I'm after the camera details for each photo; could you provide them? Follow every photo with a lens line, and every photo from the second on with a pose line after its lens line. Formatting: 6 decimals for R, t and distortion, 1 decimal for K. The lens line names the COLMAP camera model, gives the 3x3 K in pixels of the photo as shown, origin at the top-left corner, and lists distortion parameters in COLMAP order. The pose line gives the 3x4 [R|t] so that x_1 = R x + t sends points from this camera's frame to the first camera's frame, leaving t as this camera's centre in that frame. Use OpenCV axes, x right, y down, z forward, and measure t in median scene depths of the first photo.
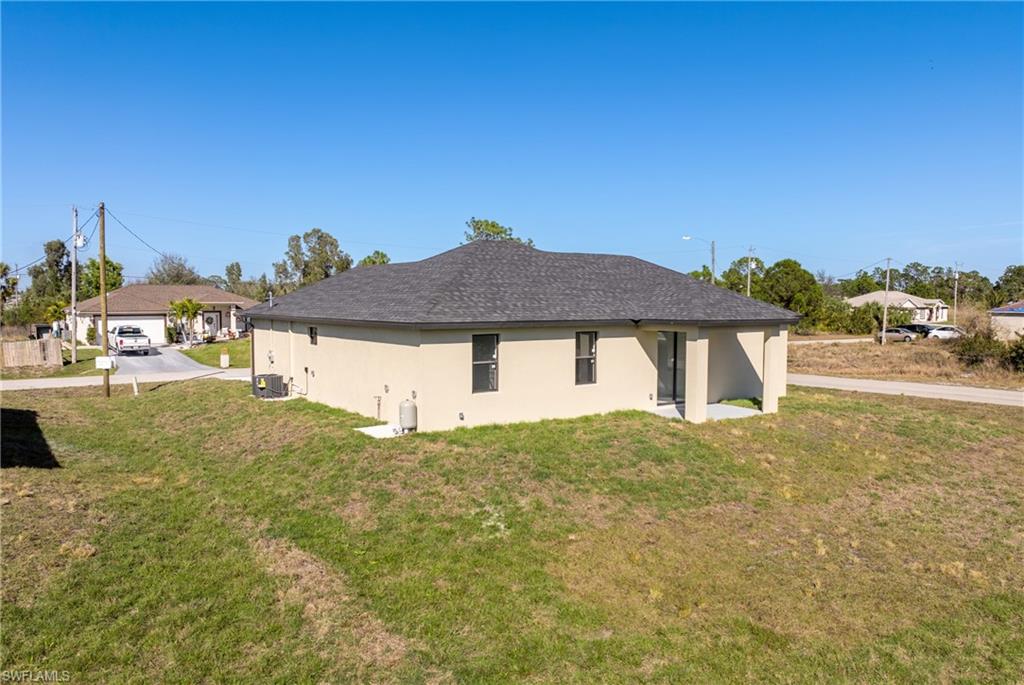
lens RADIAL K [[769.1, 0, 531.3], [0, 769.1, 341.9], [0, 0, 1]] dist [-0.034402, -0.002910]
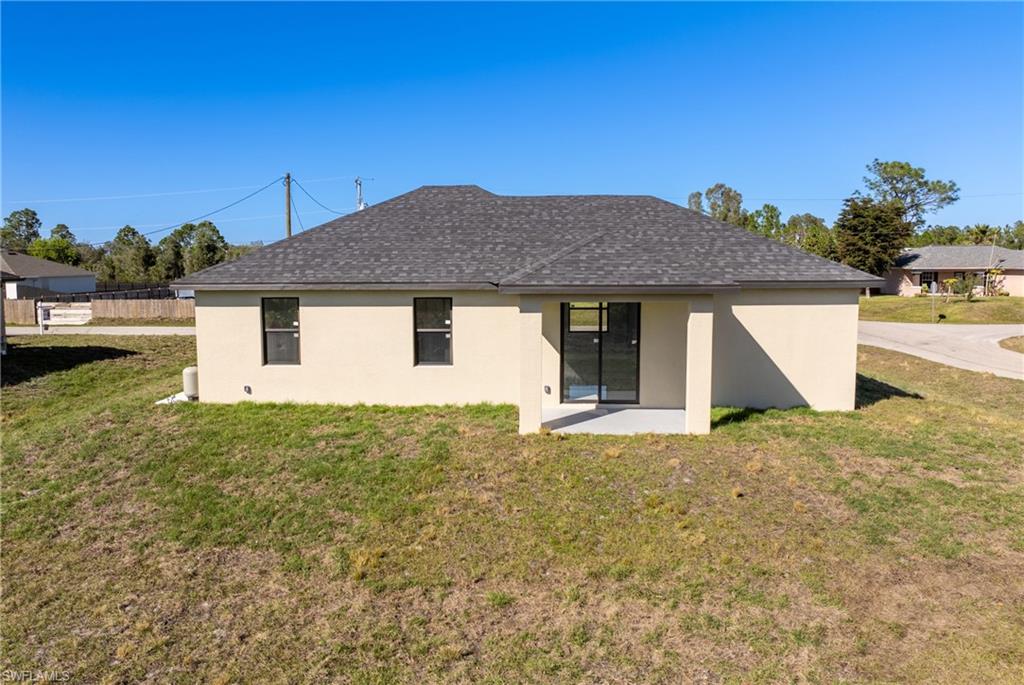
lens RADIAL K [[769.1, 0, 531.3], [0, 769.1, 341.9], [0, 0, 1]] dist [-0.034402, -0.002910]
pose [[0.796017, 0.058856, -0.602406, 0.549228], [-0.026622, 0.997702, 0.062298, -0.016921], [0.604689, -0.033552, 0.795755, 0.393993]]
